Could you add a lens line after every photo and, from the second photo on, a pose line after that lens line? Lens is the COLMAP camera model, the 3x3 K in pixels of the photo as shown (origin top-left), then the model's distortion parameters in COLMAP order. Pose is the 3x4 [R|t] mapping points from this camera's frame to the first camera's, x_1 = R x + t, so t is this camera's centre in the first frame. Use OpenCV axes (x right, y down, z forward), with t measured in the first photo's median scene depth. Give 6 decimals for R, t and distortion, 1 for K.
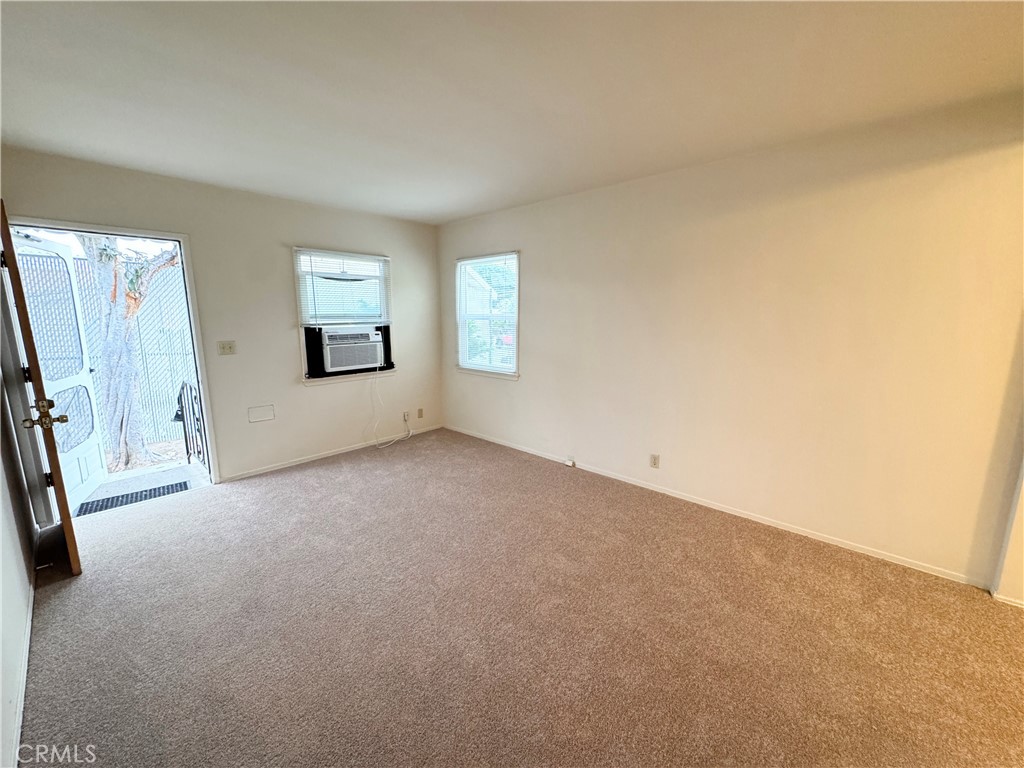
lens RADIAL K [[407.9, 0, 512.0], [0, 407.9, 384.0], [0, 0, 1]] dist [-0.000968, 0.000436]
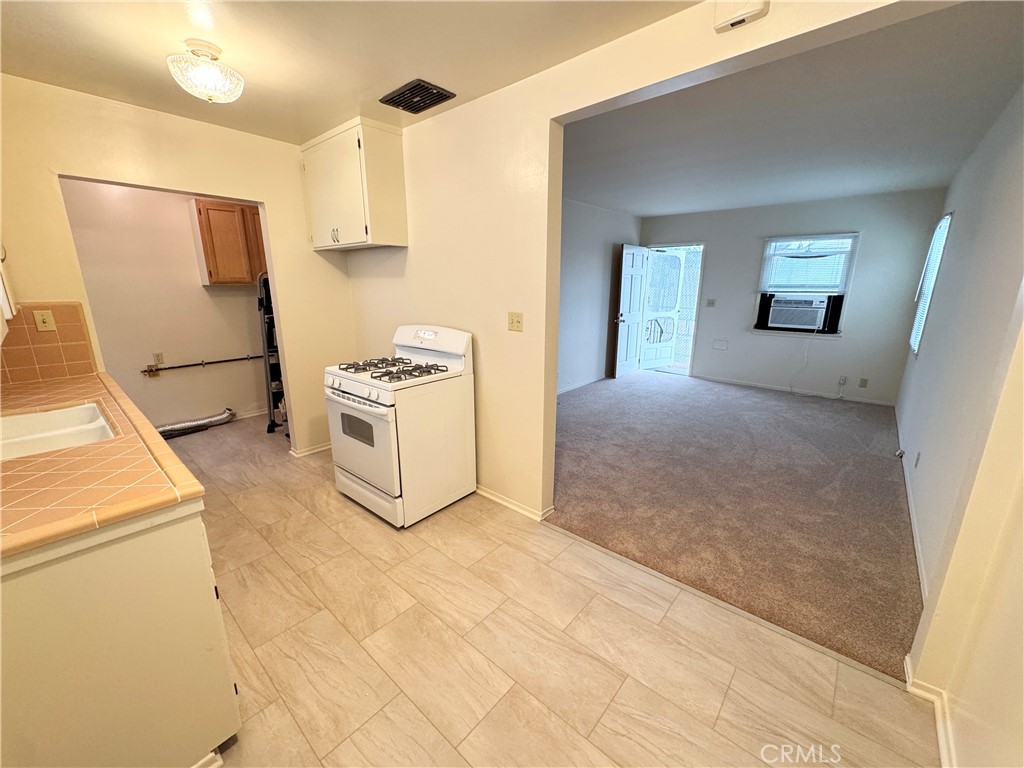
lens RADIAL K [[407.9, 0, 512.0], [0, 407.9, 384.0], [0, 0, 1]] dist [-0.000968, 0.000436]
pose [[0.028262, 0.241405, -0.970013, 0.929623], [-0.175060, 0.956599, 0.232966, -0.012314], [0.984152, 0.163226, 0.069295, 0.069767]]
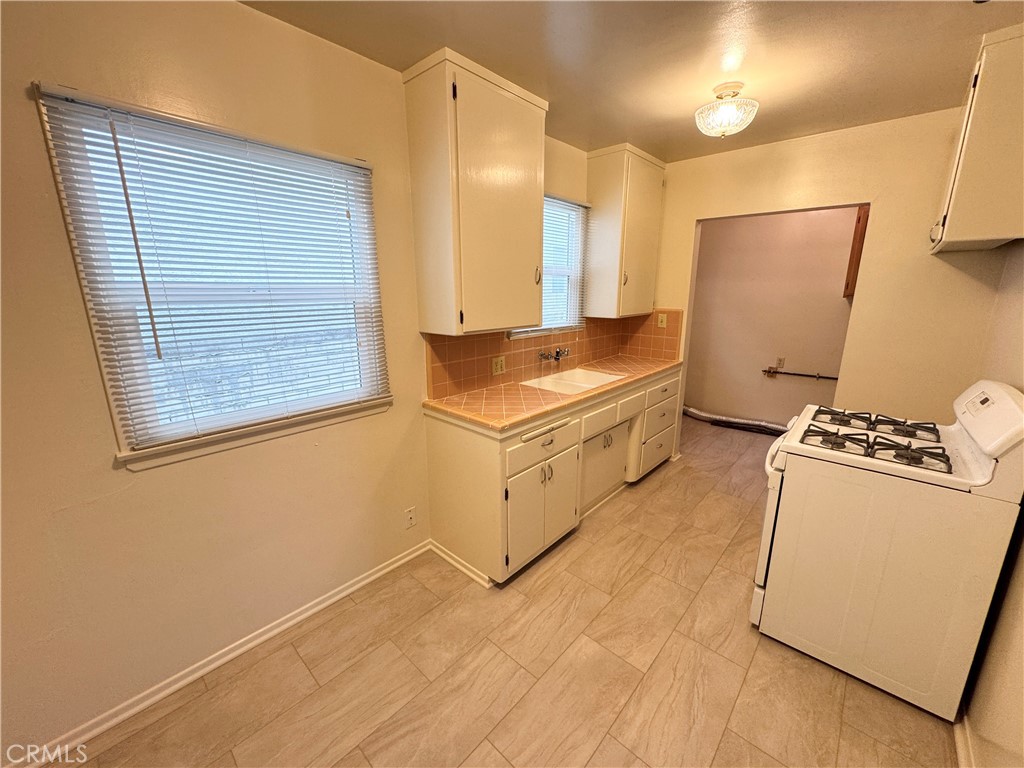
lens RADIAL K [[407.9, 0, 512.0], [0, 407.9, 384.0], [0, 0, 1]] dist [-0.000968, 0.000436]
pose [[-0.999979, 0.002620, -0.005884, 0.657963], [0.000071, 0.917942, 0.396714, -0.070963], [0.006441, 0.396705, -0.917923, 0.300455]]
